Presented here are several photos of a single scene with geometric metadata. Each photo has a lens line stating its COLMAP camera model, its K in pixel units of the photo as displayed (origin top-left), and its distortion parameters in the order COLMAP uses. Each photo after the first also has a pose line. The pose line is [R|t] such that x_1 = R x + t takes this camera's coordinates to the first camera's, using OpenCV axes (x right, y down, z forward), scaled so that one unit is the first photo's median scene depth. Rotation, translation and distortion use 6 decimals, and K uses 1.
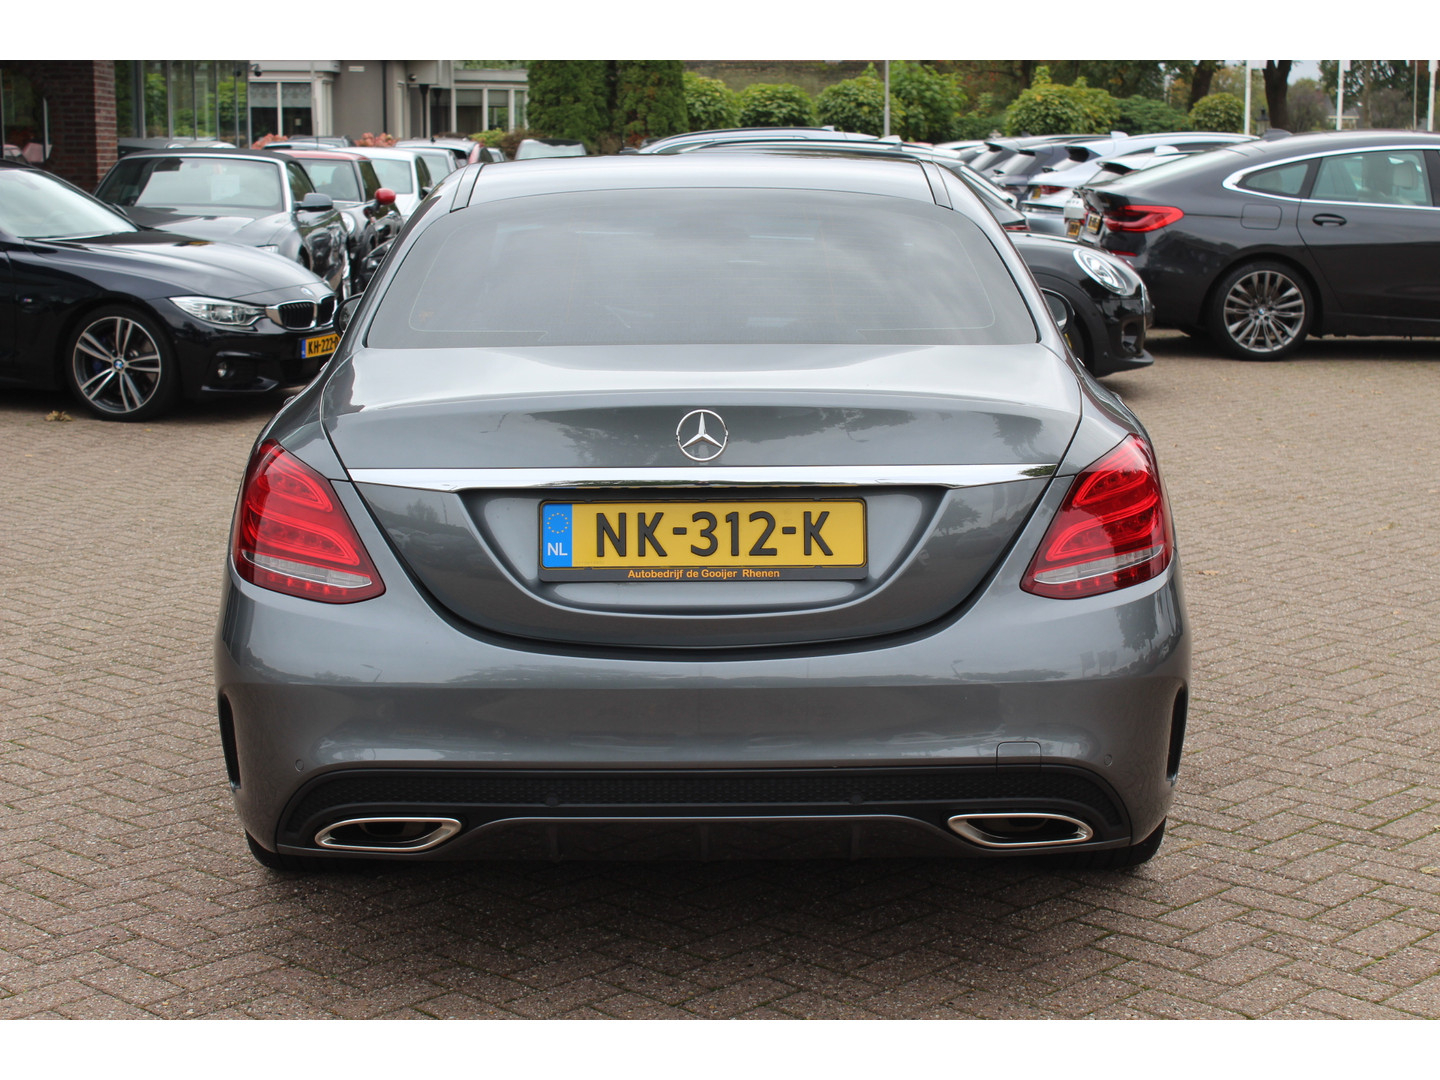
lens RADIAL K [[2339.8, 0, 720.0], [0, 2339.8, 540.0], [0, 0, 1]] dist [-0.007350, -0.066304]
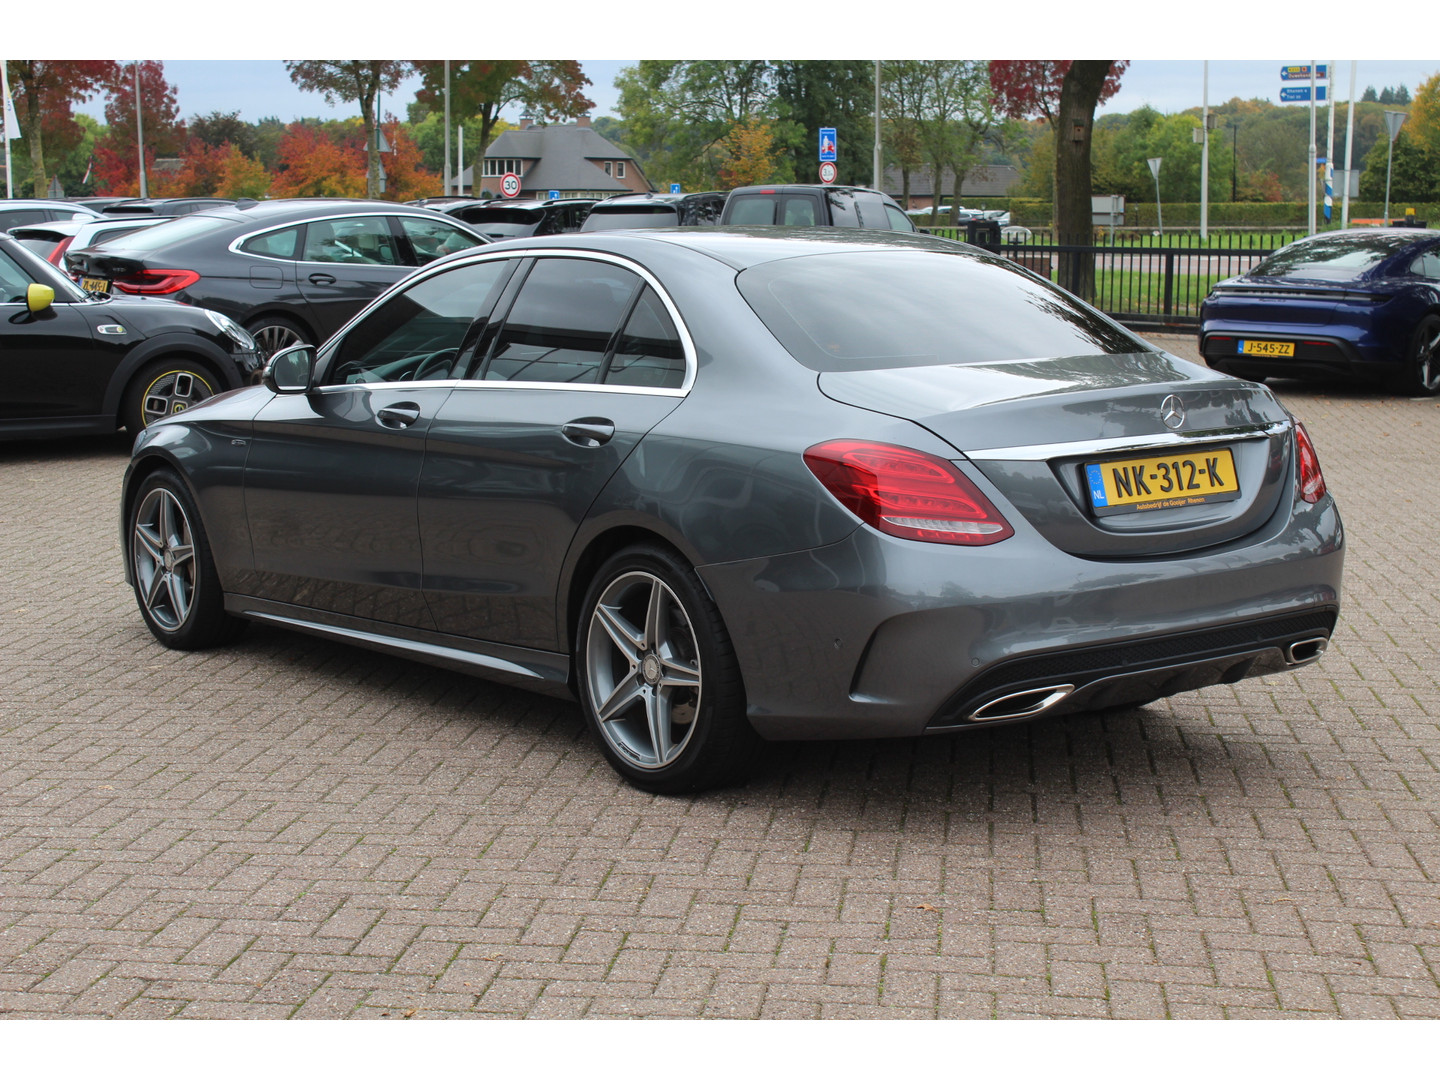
lens RADIAL K [[2339.8, 0, 720.0], [0, 2339.8, 540.0], [0, 0, 1]] dist [-0.007350, -0.066304]
pose [[0.794399, -0.085172, 0.601395, -1.146107], [0.101200, 0.994840, 0.007215, -0.002402], [-0.598906, 0.055129, 0.798919, -0.033171]]
